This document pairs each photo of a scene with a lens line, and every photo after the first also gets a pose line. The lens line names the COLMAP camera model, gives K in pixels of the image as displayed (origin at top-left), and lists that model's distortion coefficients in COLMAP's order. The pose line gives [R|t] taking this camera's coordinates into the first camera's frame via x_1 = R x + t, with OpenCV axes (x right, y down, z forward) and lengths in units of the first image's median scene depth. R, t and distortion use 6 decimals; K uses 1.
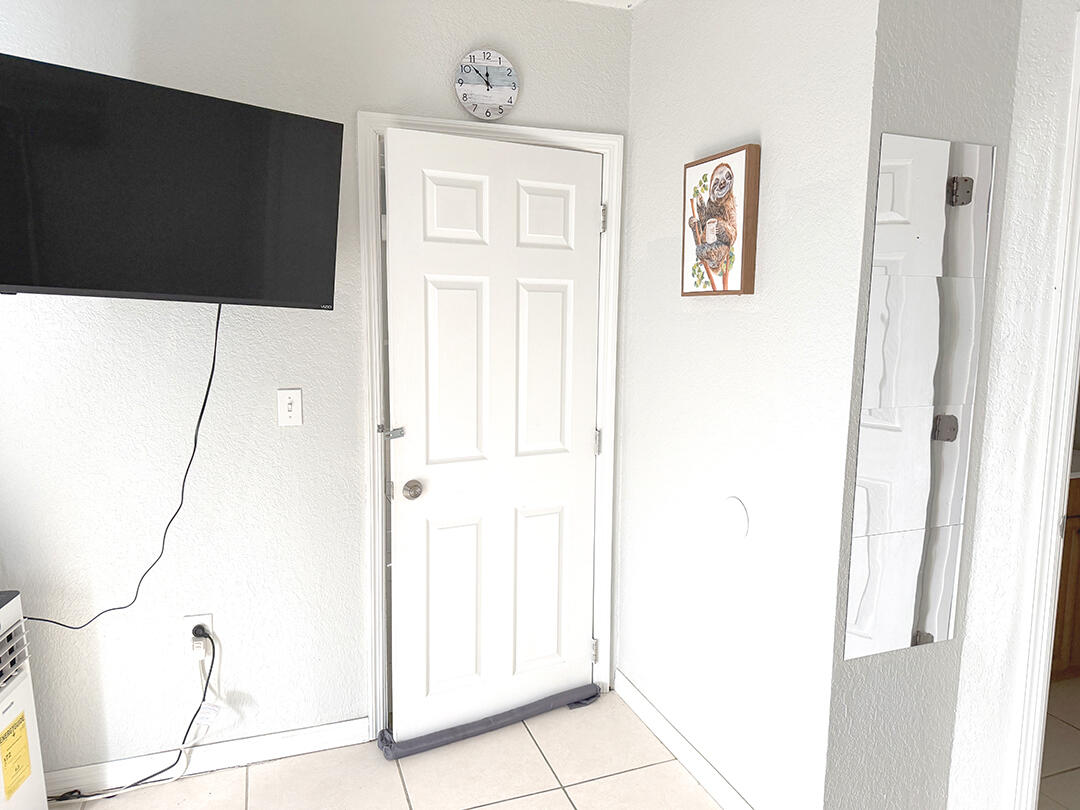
lens RADIAL K [[757.6, 0, 540.0], [0, 757.6, 405.0], [0, 0, 1]] dist [0.001269, -0.029588]
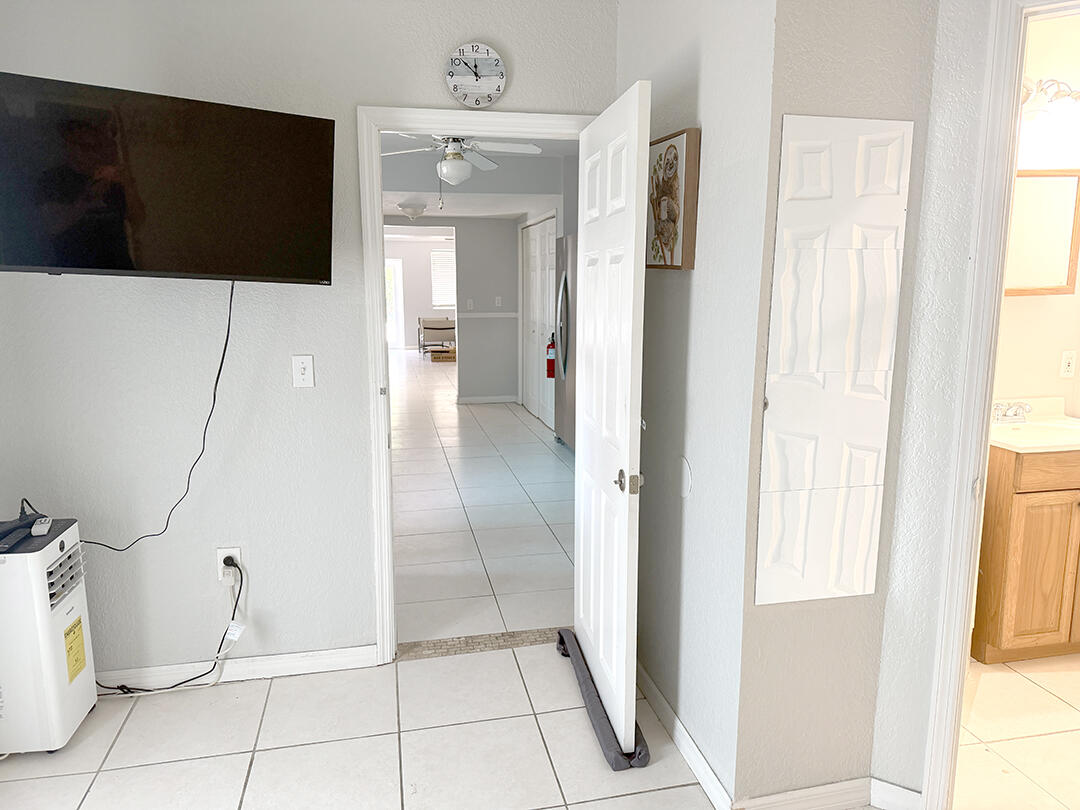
lens RADIAL K [[757.6, 0, 540.0], [0, 757.6, 405.0], [0, 0, 1]] dist [0.001269, -0.029588]
pose [[0.989981, 0.013306, -0.140570, 0.200242], [-0.007965, 0.999227, 0.038490, 0.008440], [0.140974, -0.036985, 0.989322, -0.089843]]
